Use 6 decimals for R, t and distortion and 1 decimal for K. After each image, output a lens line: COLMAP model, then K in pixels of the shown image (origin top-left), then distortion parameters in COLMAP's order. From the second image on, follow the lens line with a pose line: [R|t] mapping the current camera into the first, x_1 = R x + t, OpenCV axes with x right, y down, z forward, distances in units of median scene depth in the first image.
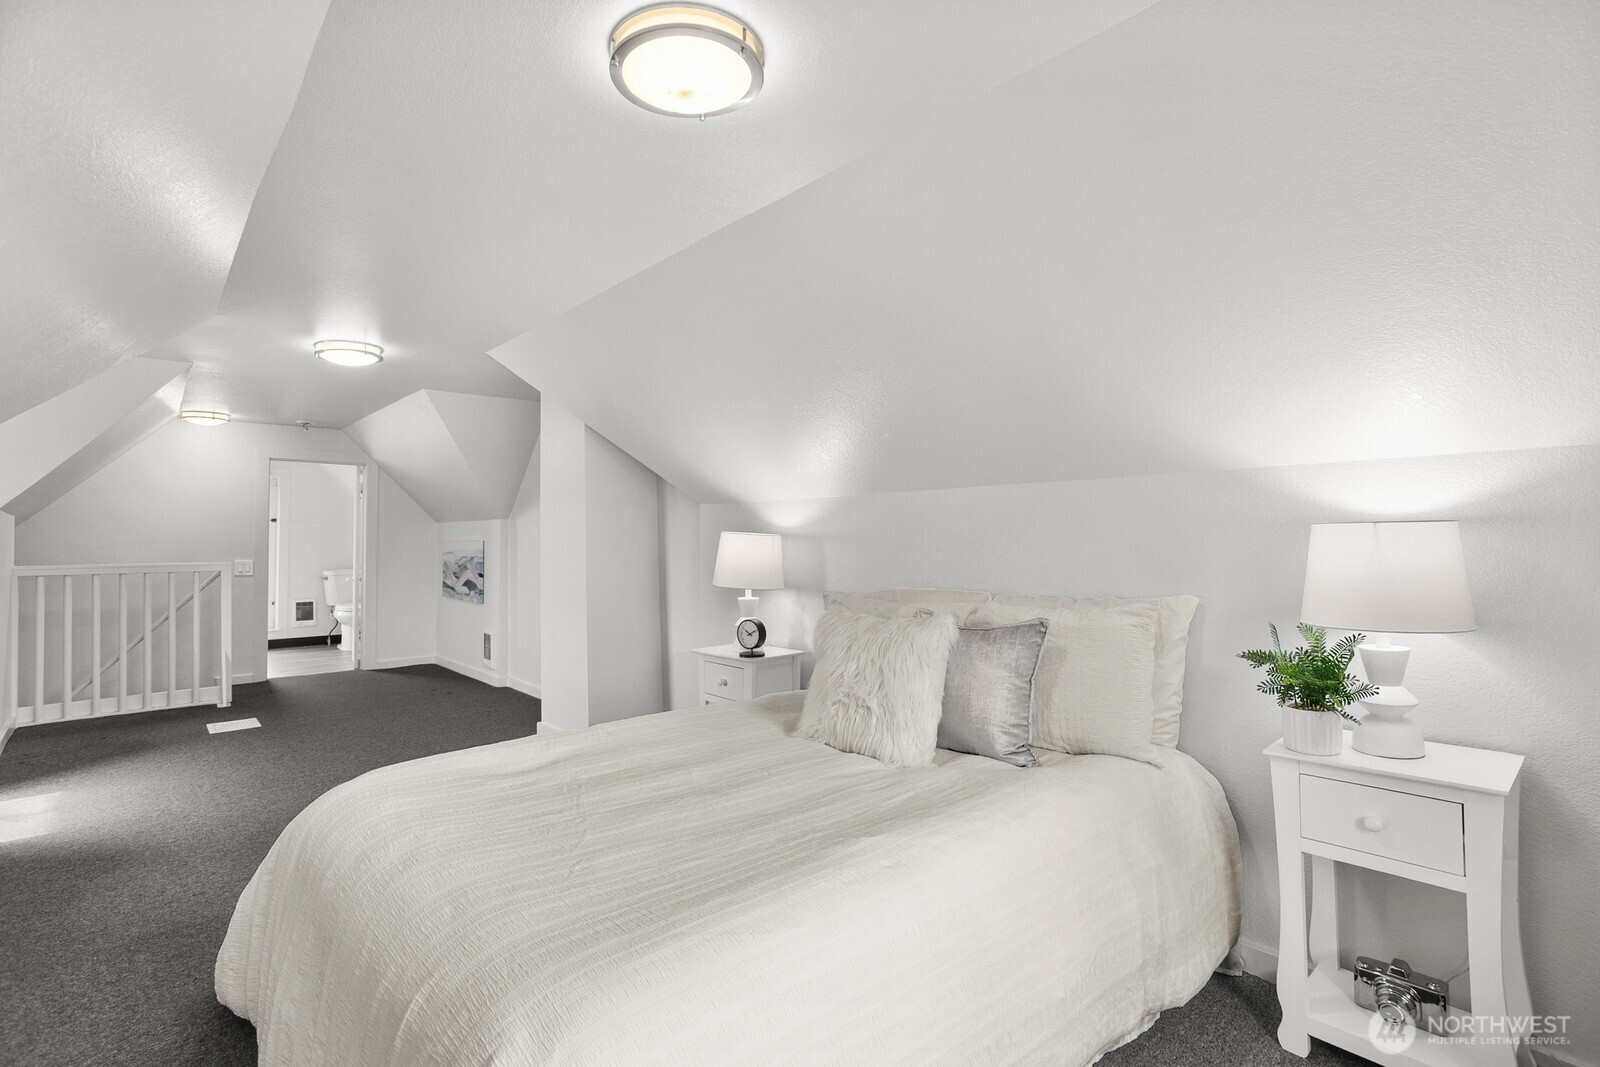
lens RADIAL K [[750.2, 0, 798.5], [0, 750.2, 531.3], [0, 0, 1]] dist [0.001293, 0.000194]
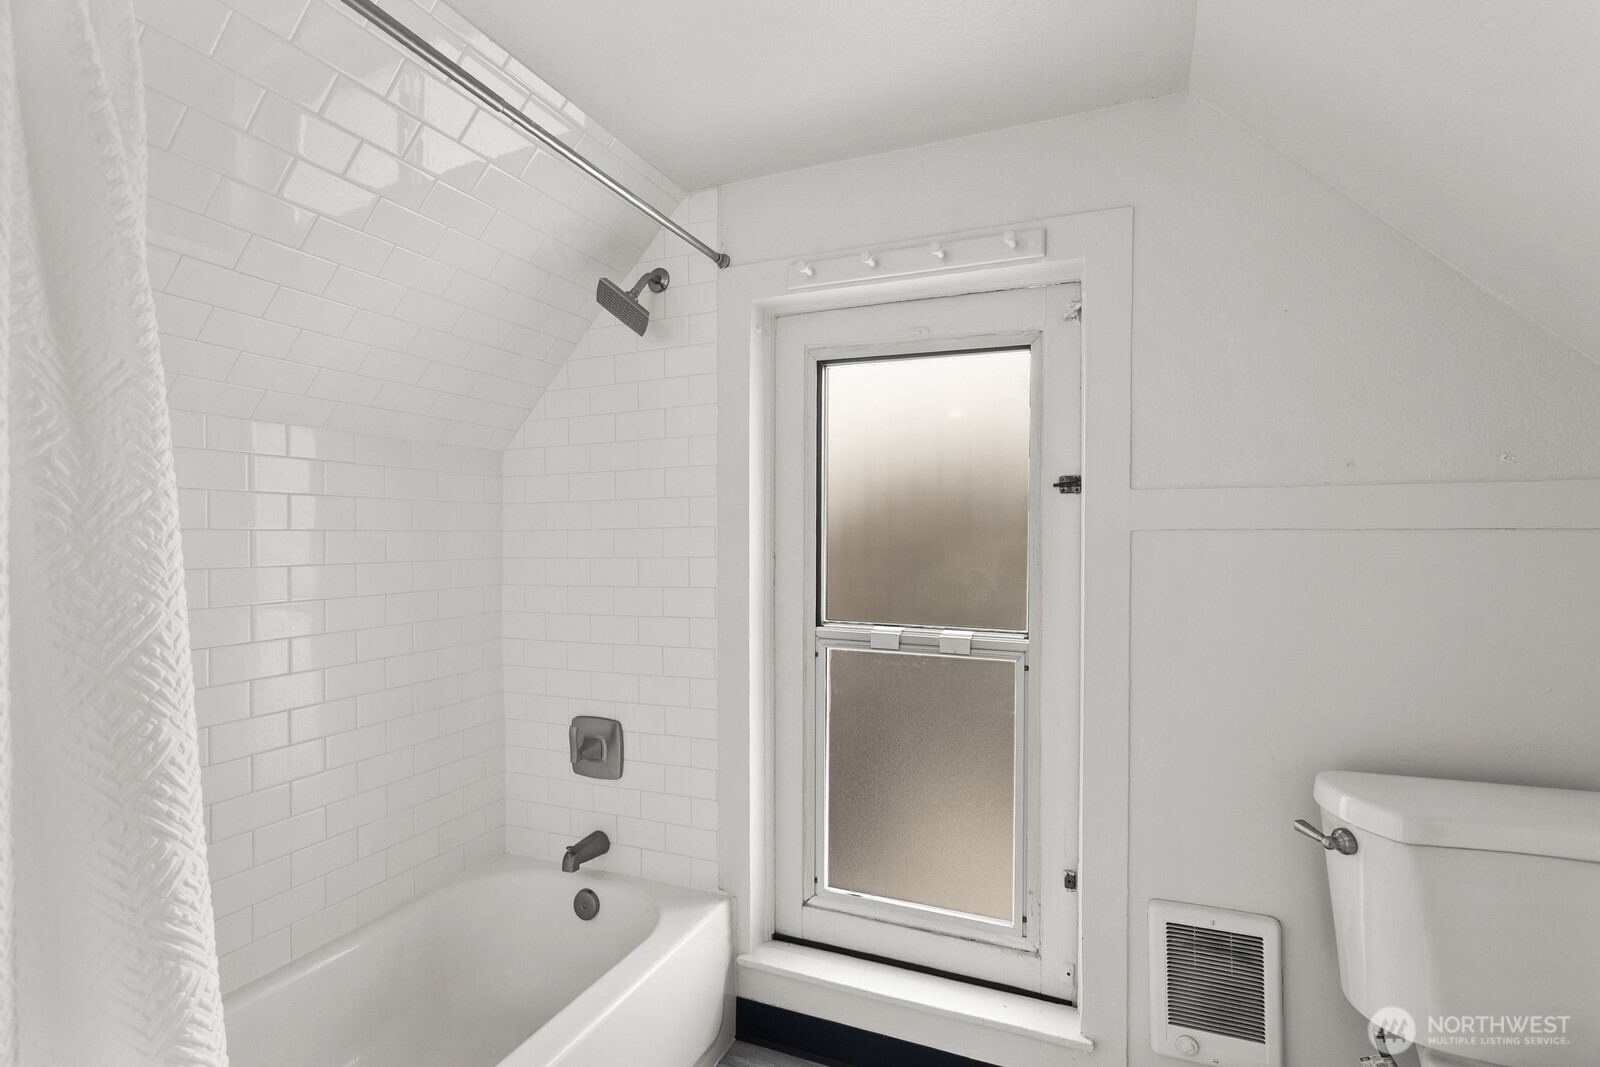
lens RADIAL K [[750.2, 0, 799.7], [0, 750.2, 532.1], [0, 0, 1]] dist [0.001293, 0.000194]
pose [[0.433978, -0.007249, -0.900894, -0.537209], [0.009542, 0.999949, -0.003449, -0.001499], [0.900873, -0.007099, 0.434025, 0.831104]]
